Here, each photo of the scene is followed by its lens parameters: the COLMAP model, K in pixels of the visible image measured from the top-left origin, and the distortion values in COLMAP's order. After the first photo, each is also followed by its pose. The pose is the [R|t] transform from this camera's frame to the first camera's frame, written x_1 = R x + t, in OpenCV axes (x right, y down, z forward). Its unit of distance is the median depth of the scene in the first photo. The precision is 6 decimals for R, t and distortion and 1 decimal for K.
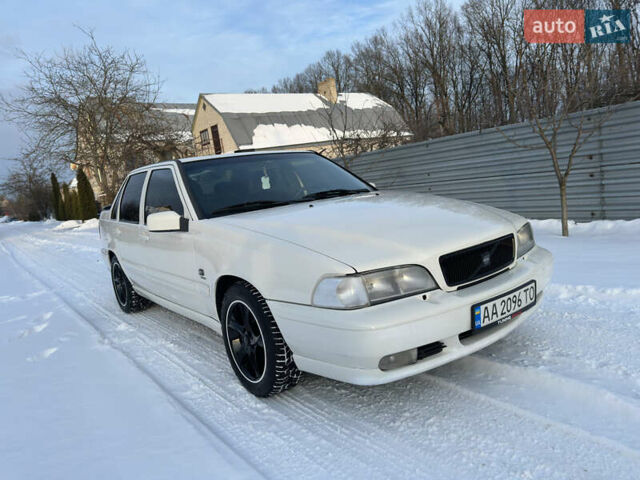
lens RADIAL K [[452.0, 0, 320.0], [0, 452.0, 240.0], [0, 0, 1]] dist [0.072759, -0.106361]
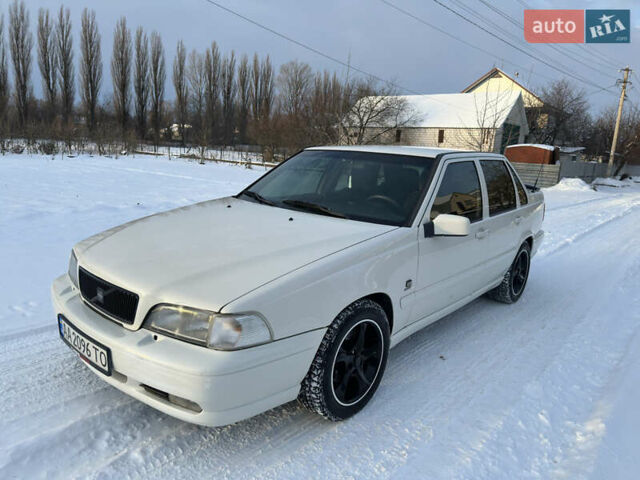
lens RADIAL K [[452.0, 0, 320.0], [0, 452.0, 240.0], [0, 0, 1]] dist [0.072759, -0.106361]
pose [[0.177428, 0.322452, -0.929808, 1.274242], [-0.207501, 0.935816, 0.284940, -0.430020], [0.962010, 0.142380, 0.232950, 1.164068]]
